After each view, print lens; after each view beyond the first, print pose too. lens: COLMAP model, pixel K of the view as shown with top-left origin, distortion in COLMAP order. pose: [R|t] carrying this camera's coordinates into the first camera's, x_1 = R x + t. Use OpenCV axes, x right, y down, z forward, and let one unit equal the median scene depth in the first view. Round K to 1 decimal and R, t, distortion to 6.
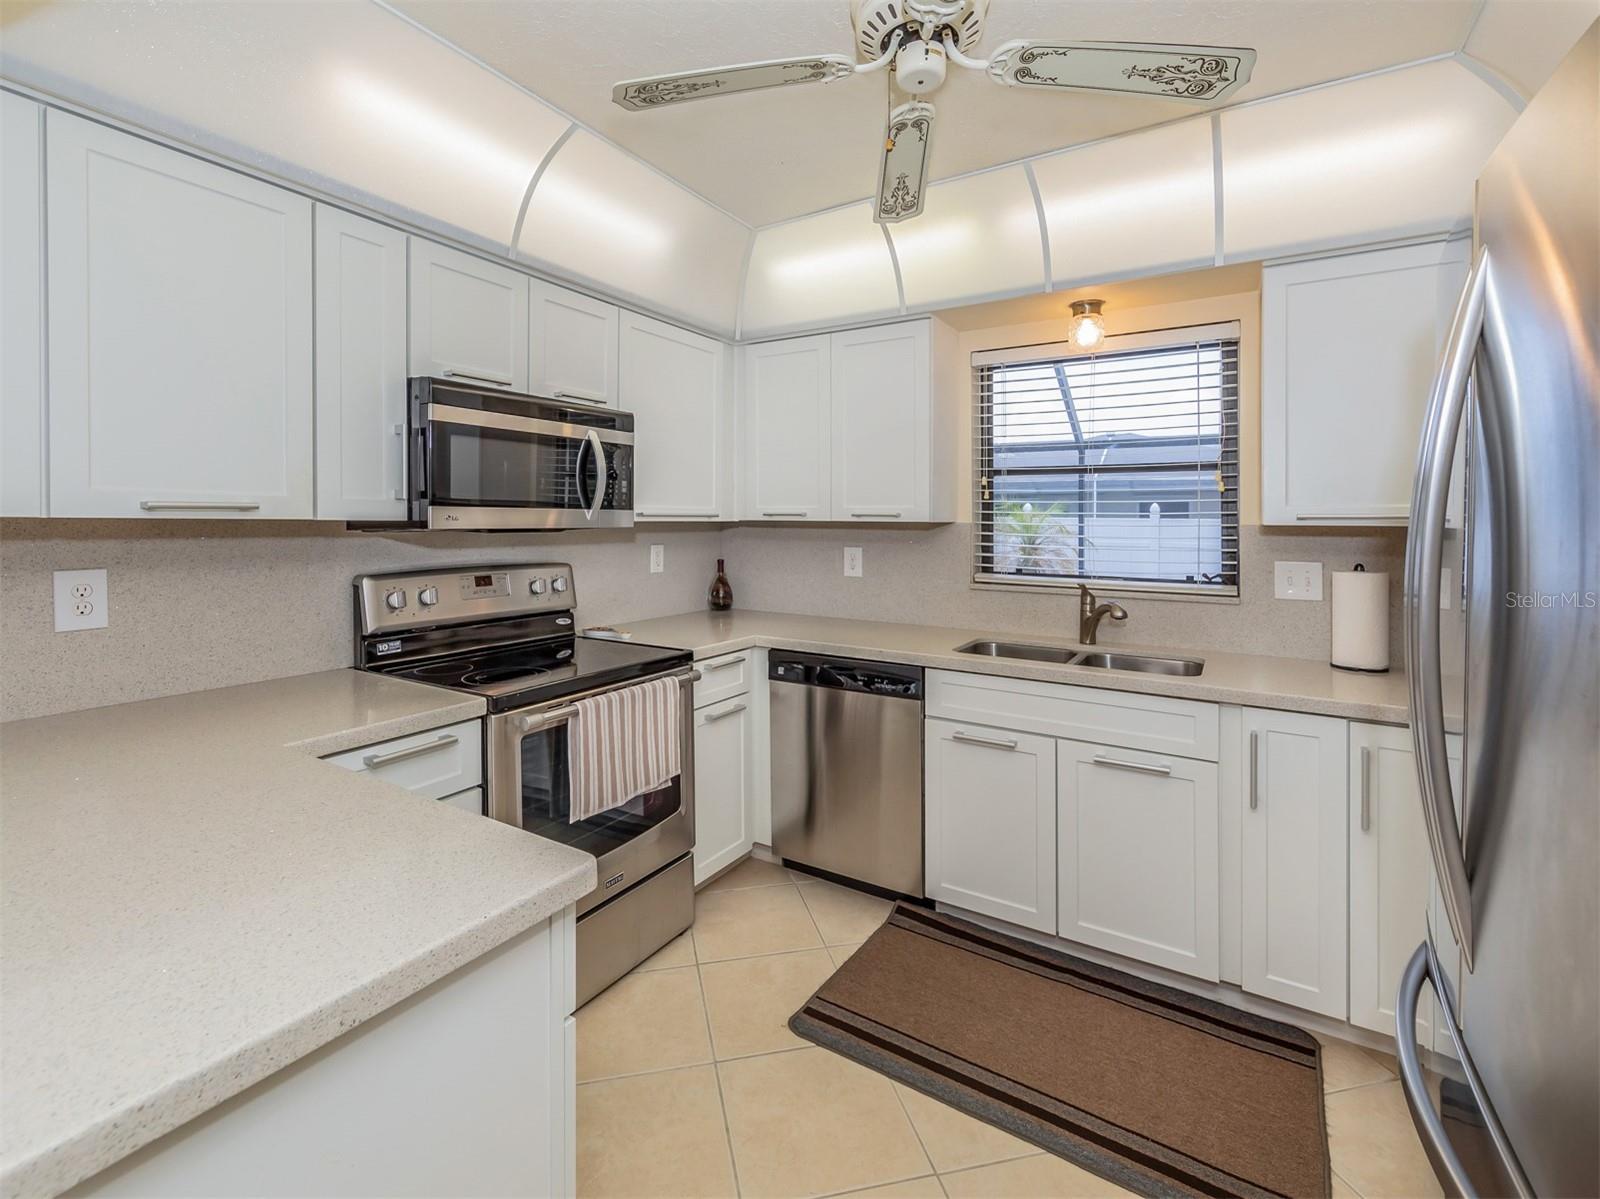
lens RADIAL K [[726.6, 0, 805.2], [0, 726.6, 513.6], [0, 0, 1]] dist [0.004678, 0.000529]
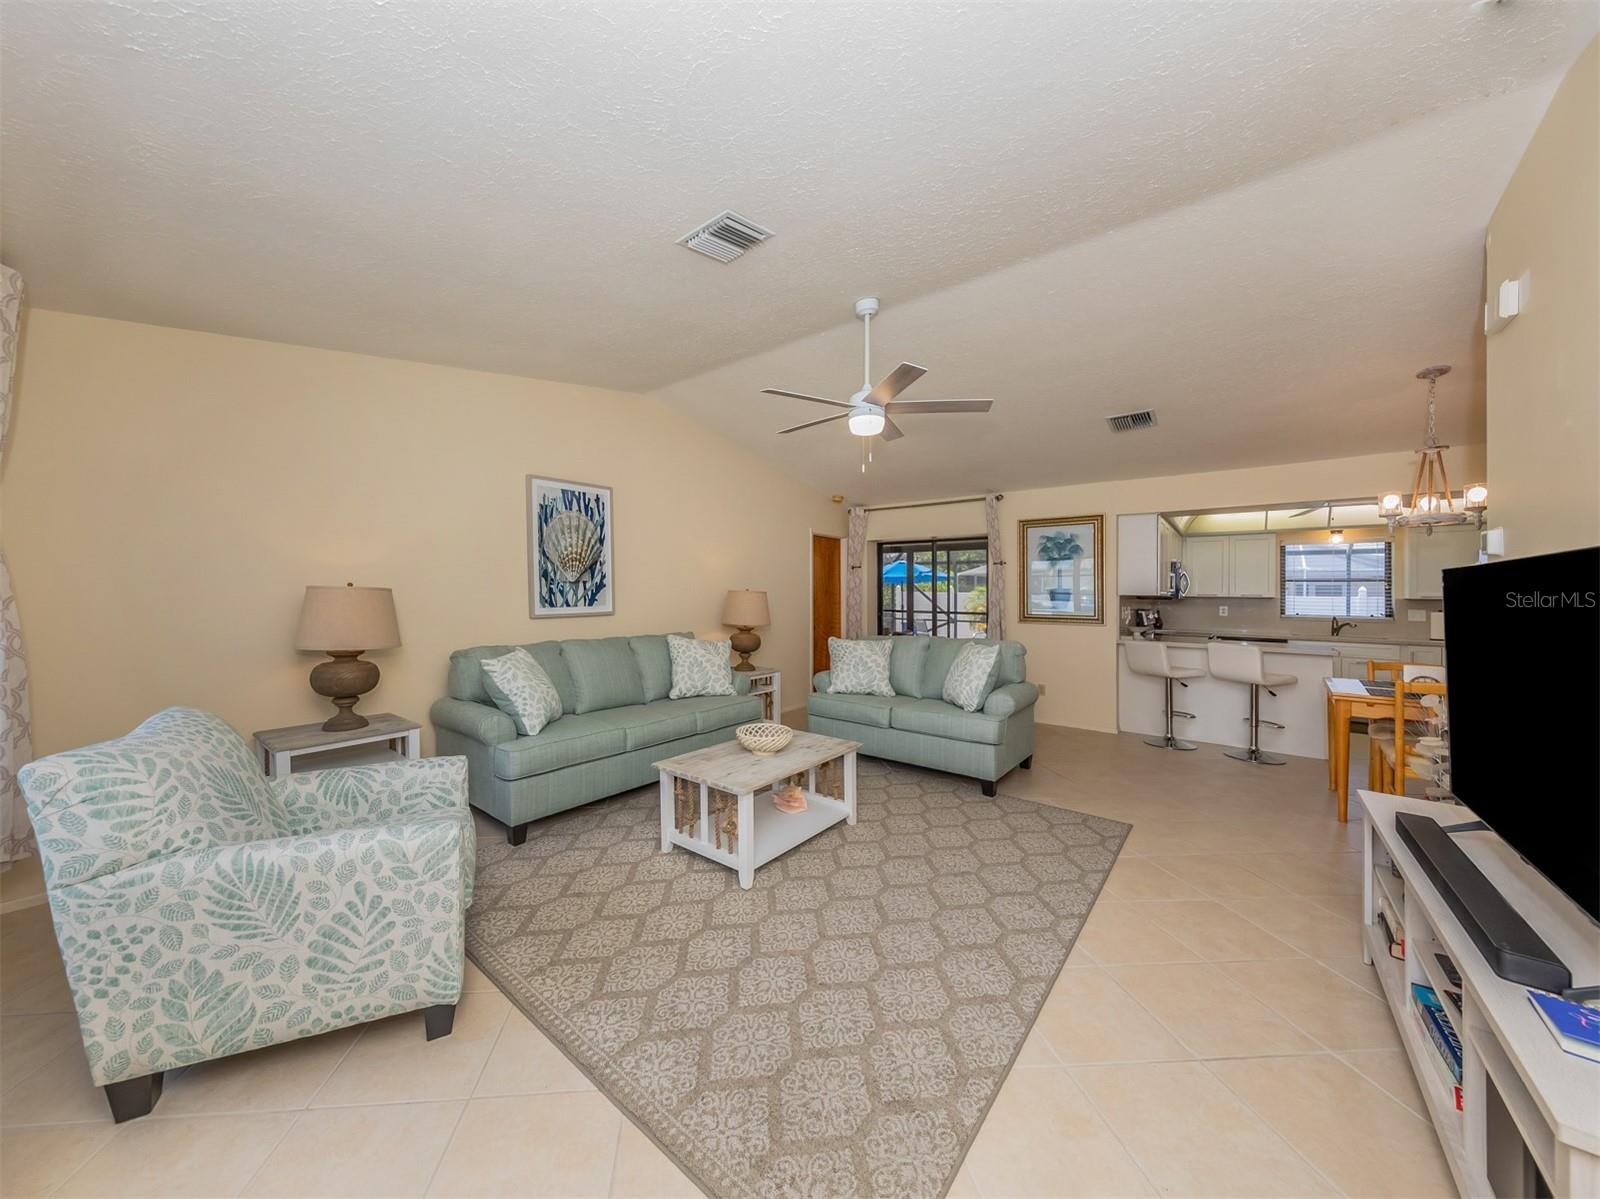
lens RADIAL K [[585.9, 0, 729.4], [0, 585.9, 602.1], [0, 0, 1]] dist [0.009424, -0.000255]
pose [[0.988040, 0.005395, -0.154104, -2.056728], [-0.002536, 0.999821, 0.018745, -0.013617], [0.154177, -0.018130, 0.987877, -2.216749]]
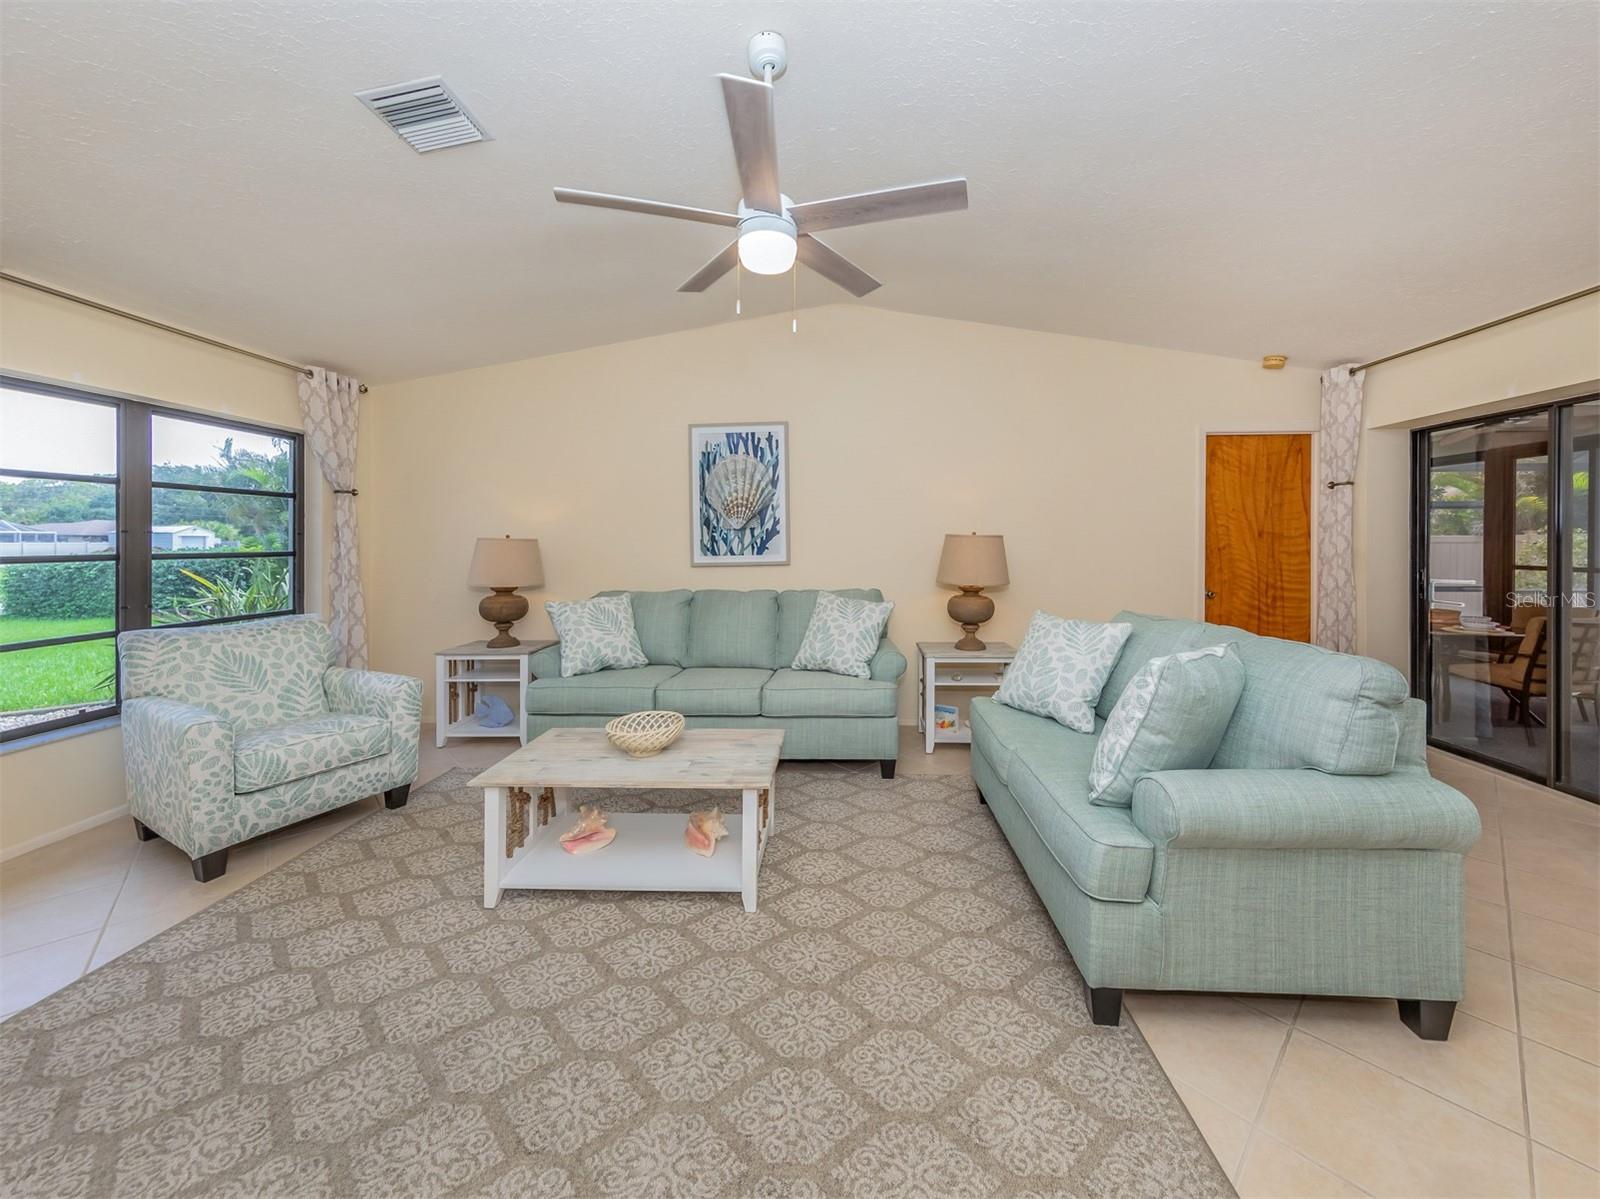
lens RADIAL K [[585.9, 0, 780.5], [0, 585.9, 552.4], [0, 0, 1]] dist [0.009424, -0.000255]
pose [[0.486165, 0.006350, -0.873844, -1.119994], [0.011564, 0.999839, 0.013699, 0.008493], [0.873791, -0.016765, 0.486013, -1.061613]]
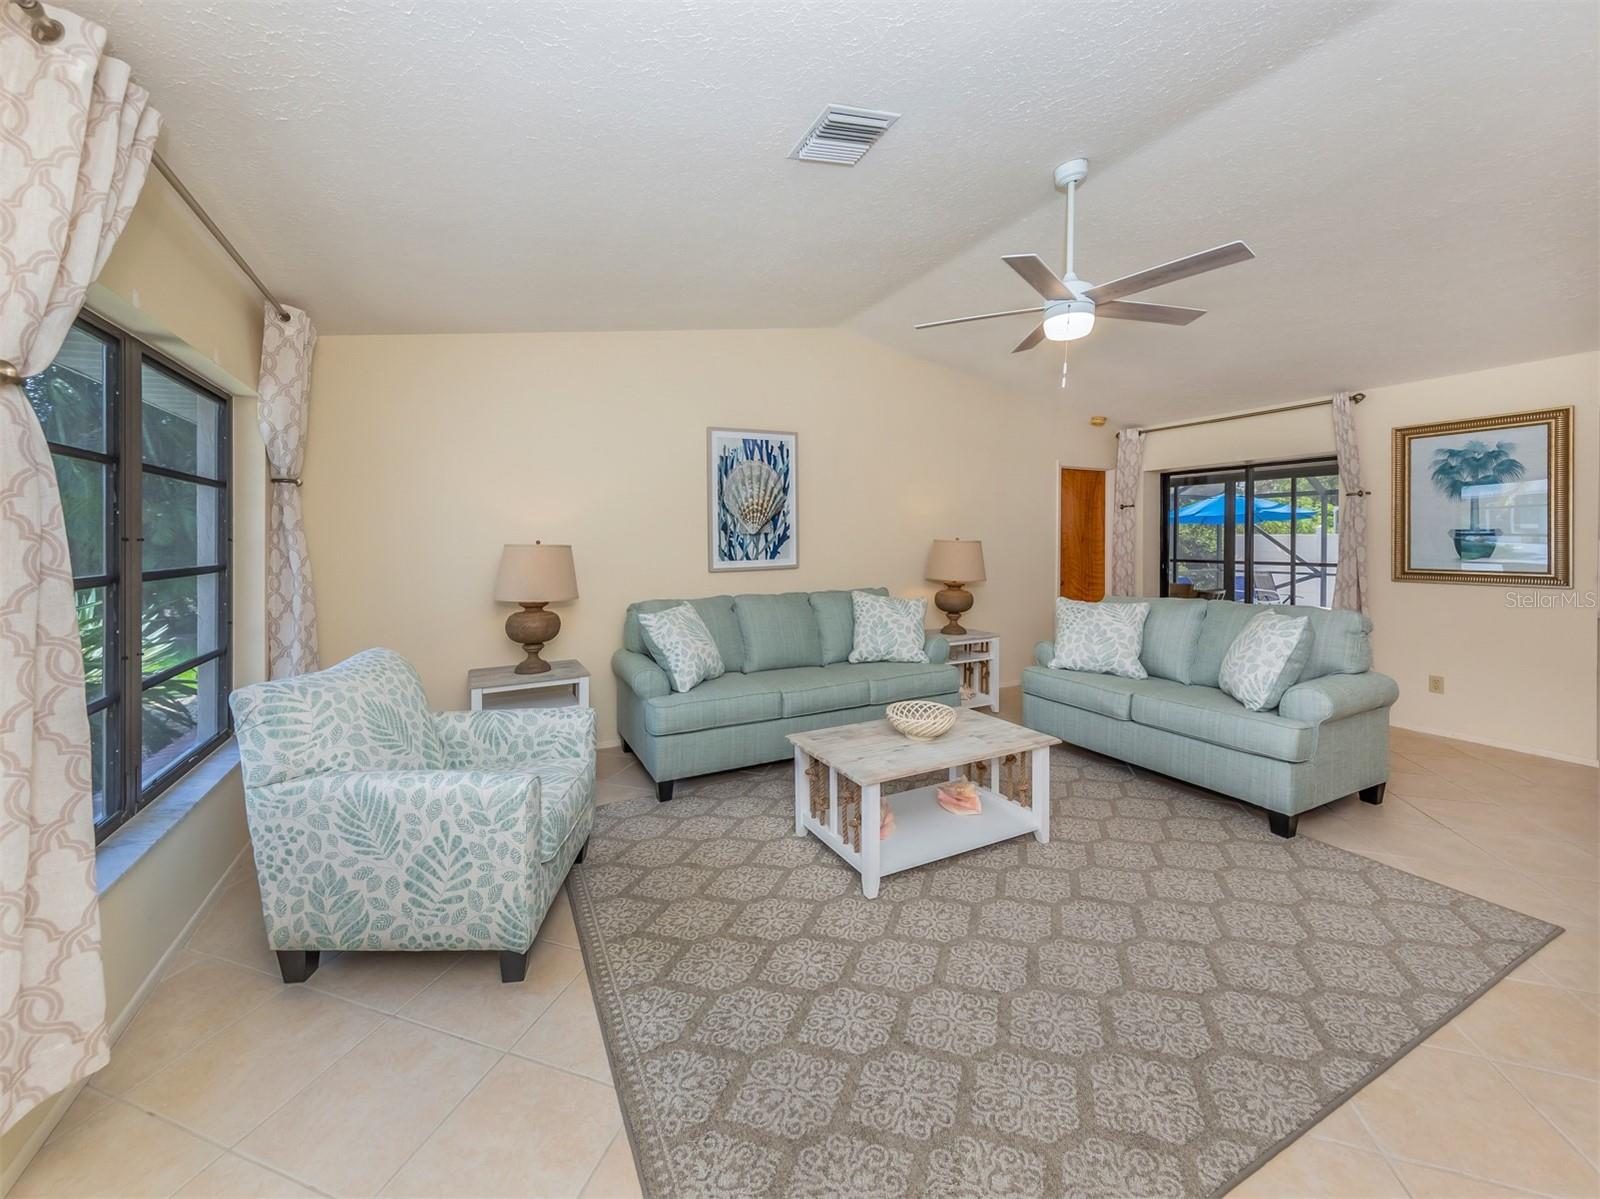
lens RADIAL K [[621.0, 0, 753.2], [0, 621.0, 549.0], [0, 0, 1]] dist [0.013794, -0.002456]
pose [[0.844478, -0.002045, -0.535586, -1.789043], [0.013208, 0.999768, 0.017009, -0.030477], [0.535427, -0.021438, 0.844310, -2.039304]]
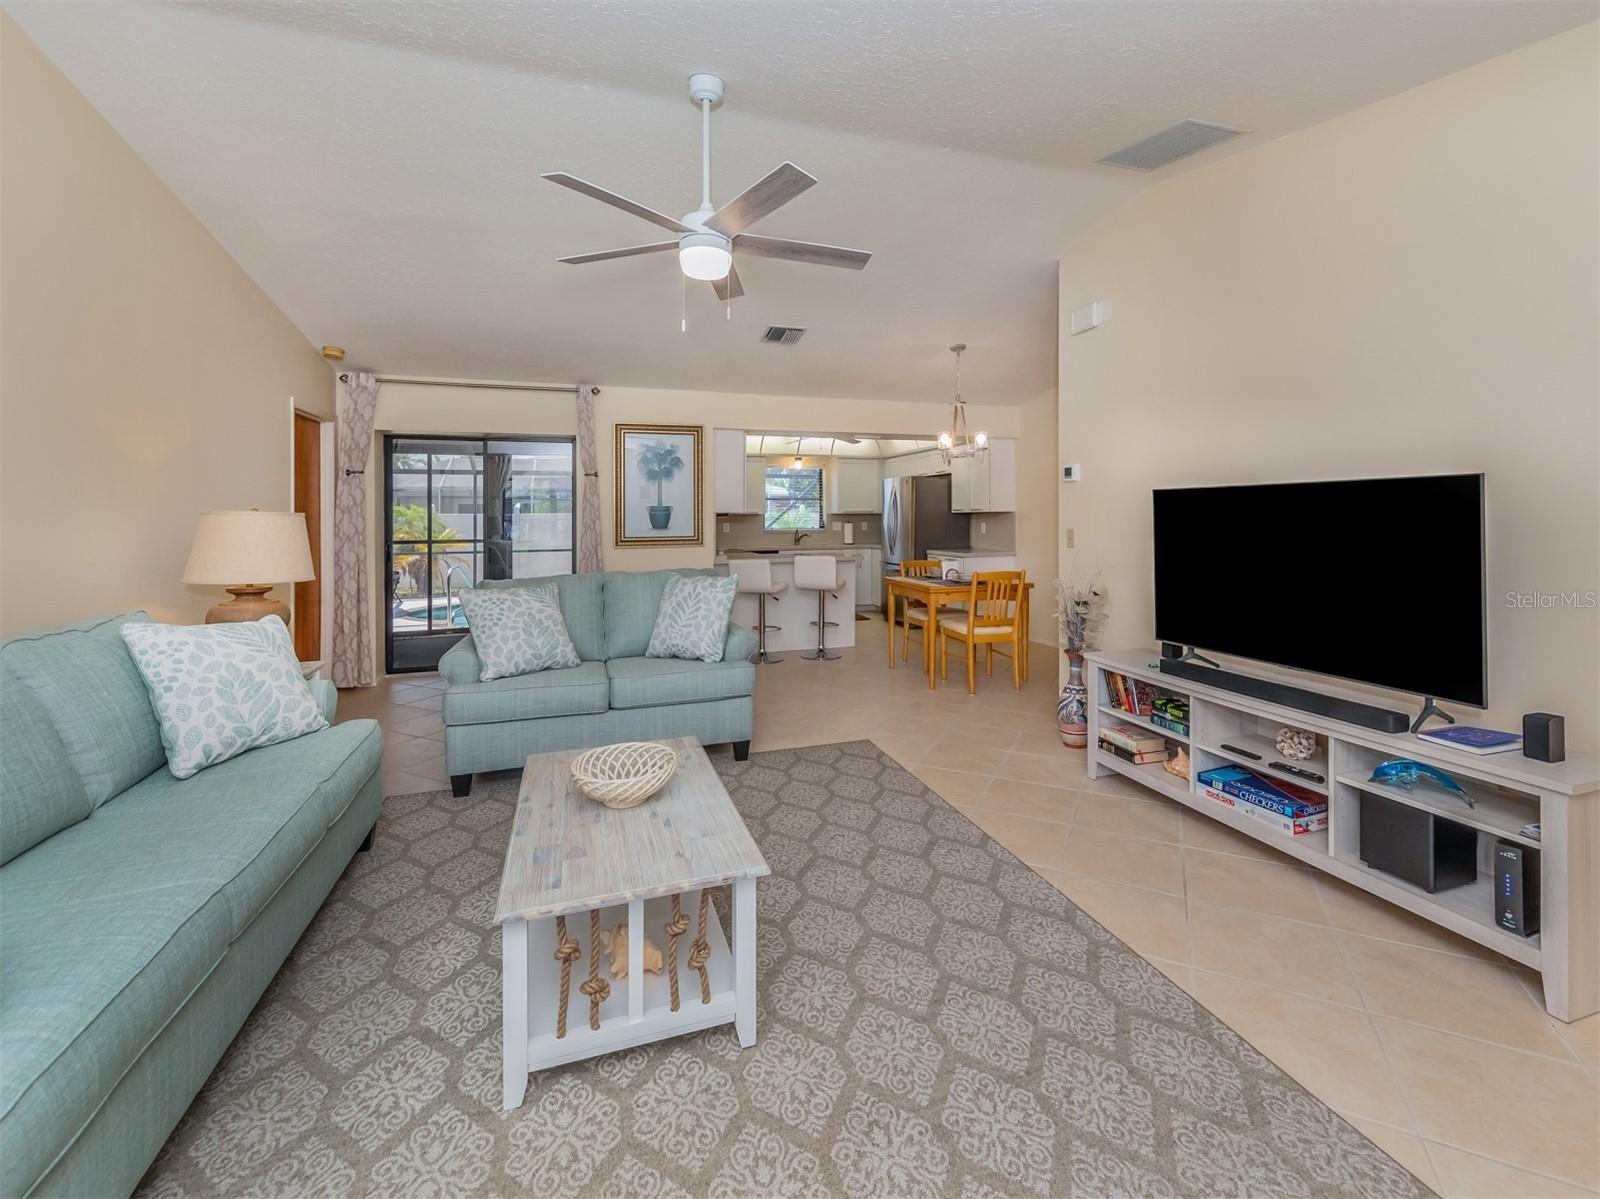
lens RADIAL K [[708.3, 0, 822.7], [0, 708.3, 519.3], [0, 0, 1]] dist [0.005096, 0.000400]
pose [[0.610771, -0.015269, 0.791660, -2.800561], [0.006610, 0.999878, 0.014185, -0.012806], [-0.791780, -0.003431, 0.610797, -1.579082]]
